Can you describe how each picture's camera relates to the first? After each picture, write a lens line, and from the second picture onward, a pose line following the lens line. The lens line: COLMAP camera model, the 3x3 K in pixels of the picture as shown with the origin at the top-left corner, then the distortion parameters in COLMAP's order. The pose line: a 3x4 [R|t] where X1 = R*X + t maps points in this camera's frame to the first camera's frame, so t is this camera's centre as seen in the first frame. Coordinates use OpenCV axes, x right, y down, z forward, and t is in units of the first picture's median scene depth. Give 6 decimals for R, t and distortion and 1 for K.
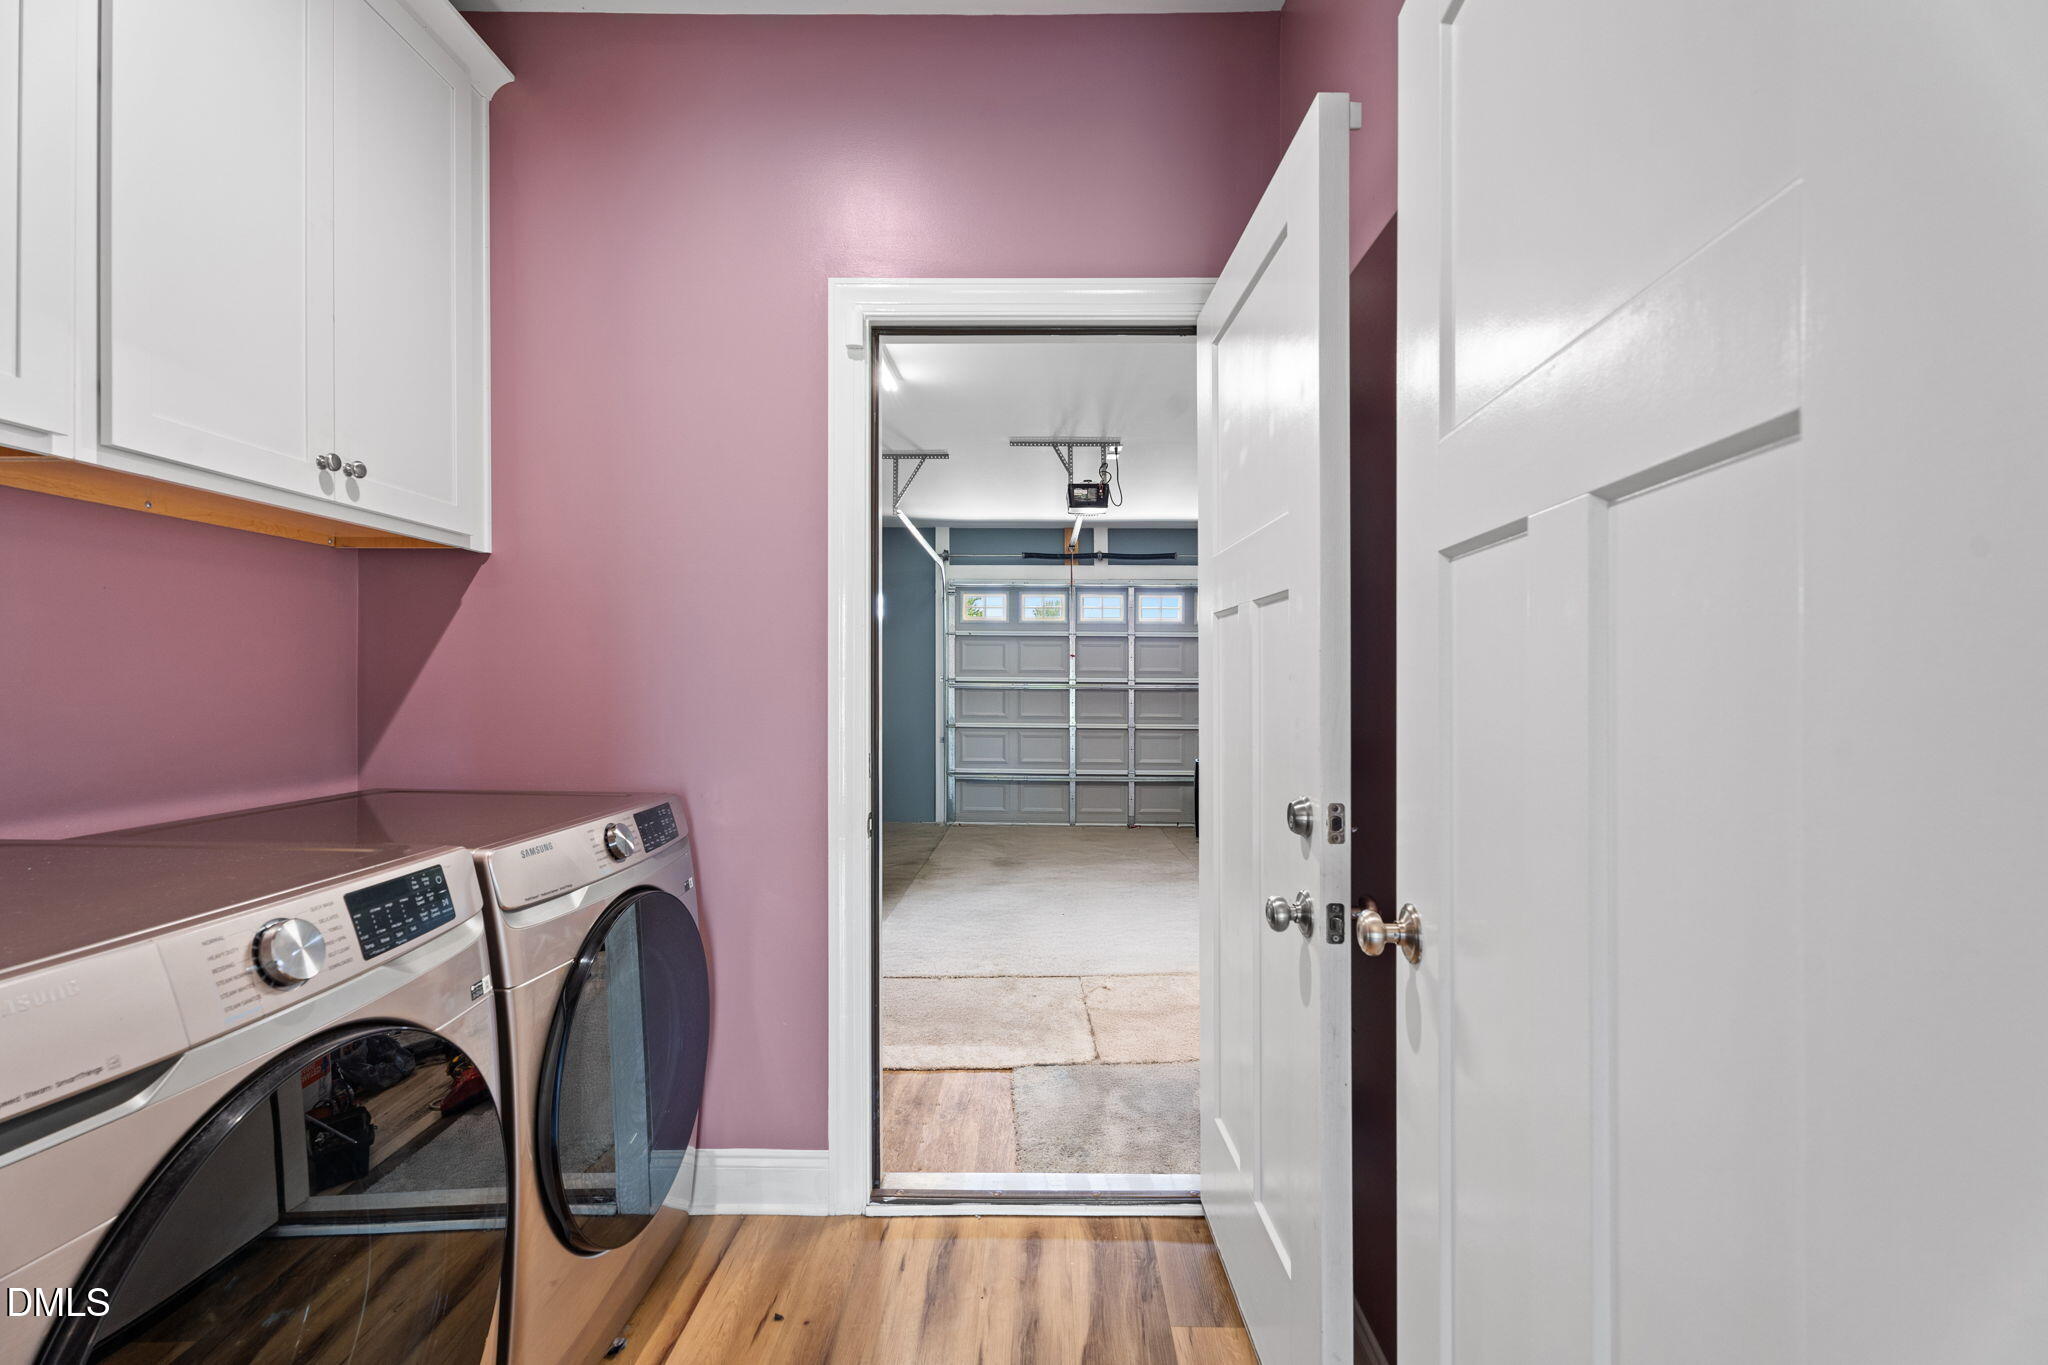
lens RADIAL K [[901.2, 0, 1032.6], [0, 901.2, 672.3], [0, 0, 1]] dist [0.002421, -0.000392]
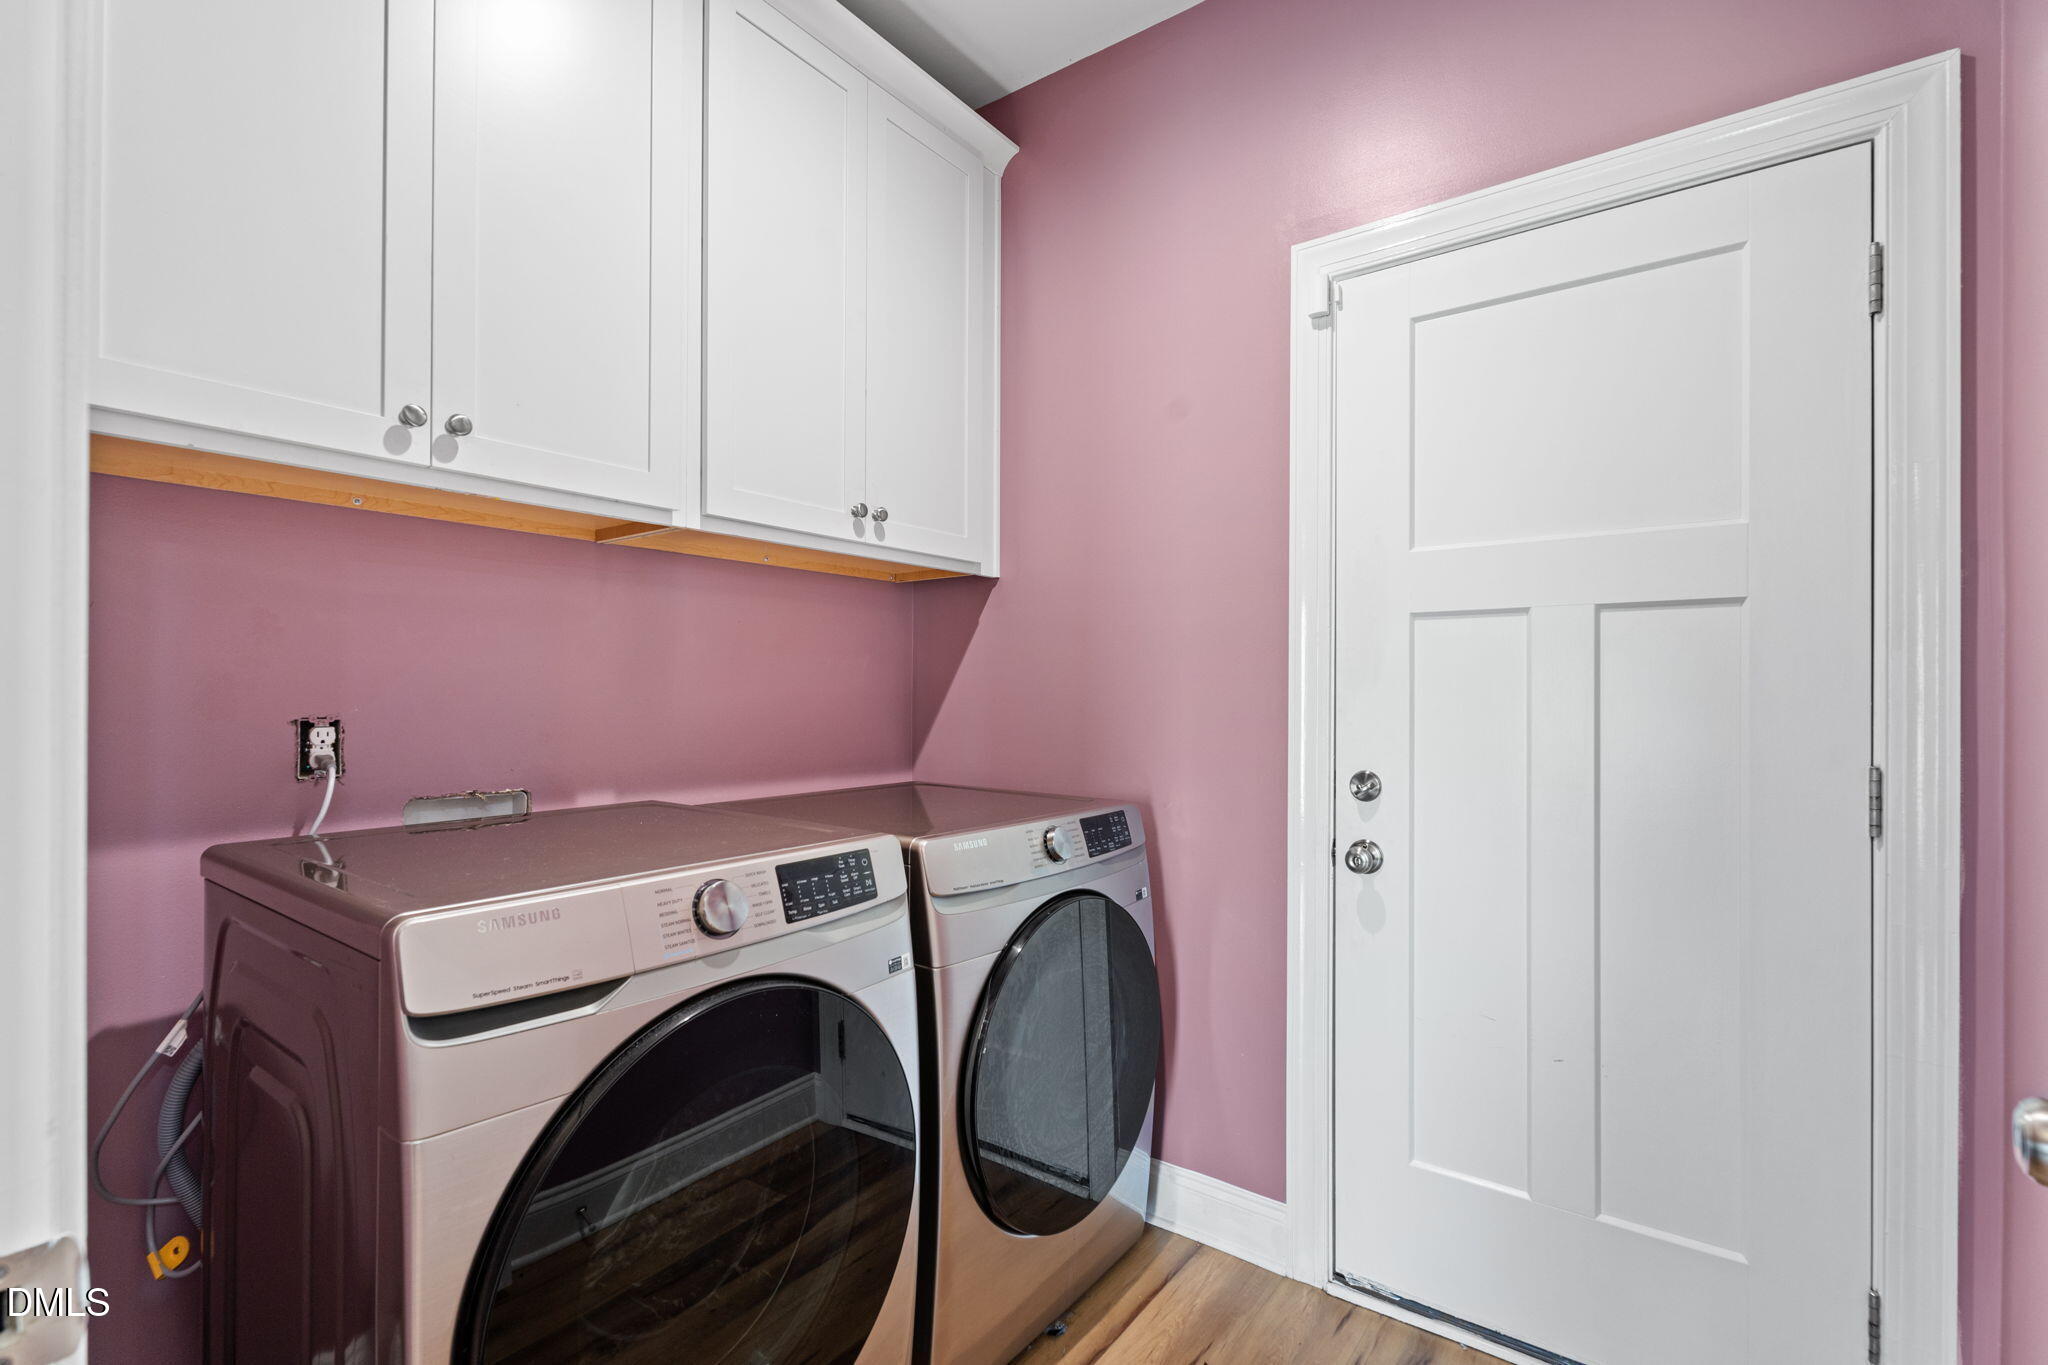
lens RADIAL K [[910.1, 0, 1012.4], [0, 910.1, 691.5], [0, 0, 1]] dist [0.002380, 0.000233]
pose [[0.811494, -0.001392, -0.584359, 0.115283], [0.005229, 0.999974, 0.004880, 0.007317], [0.584337, -0.007016, 0.811481, 0.126410]]
